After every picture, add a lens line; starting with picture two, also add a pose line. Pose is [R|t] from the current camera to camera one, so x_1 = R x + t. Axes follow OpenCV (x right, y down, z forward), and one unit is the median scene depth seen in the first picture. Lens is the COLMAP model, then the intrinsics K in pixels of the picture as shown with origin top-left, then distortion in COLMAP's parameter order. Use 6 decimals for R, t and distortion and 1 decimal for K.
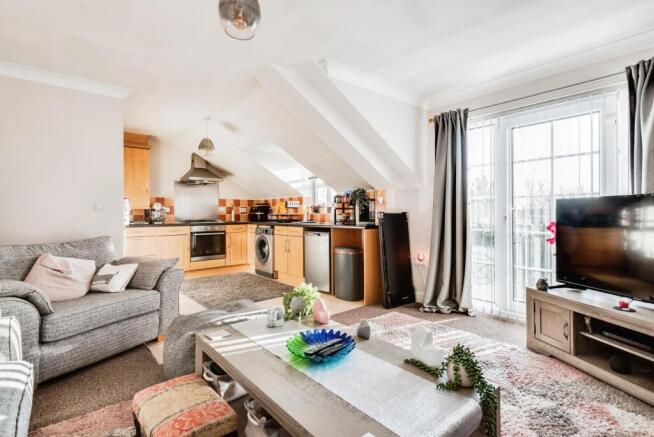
lens RADIAL K [[305.3, 0, 327.3], [0, 305.3, 215.7], [0, 0, 1]] dist [-0.004922, -0.000093]
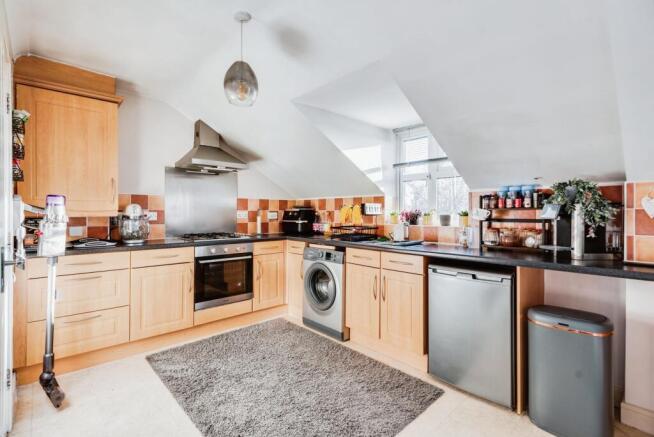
lens RADIAL K [[305.3, 0, 326.6], [0, 305.3, 216.7], [0, 0, 1]] dist [-0.004922, -0.000093]
pose [[0.999572, 0.009159, 0.027798, -0.211744], [-0.009269, 0.999950, 0.003841, -0.023438], [-0.027762, -0.004097, 0.999606, 0.414093]]
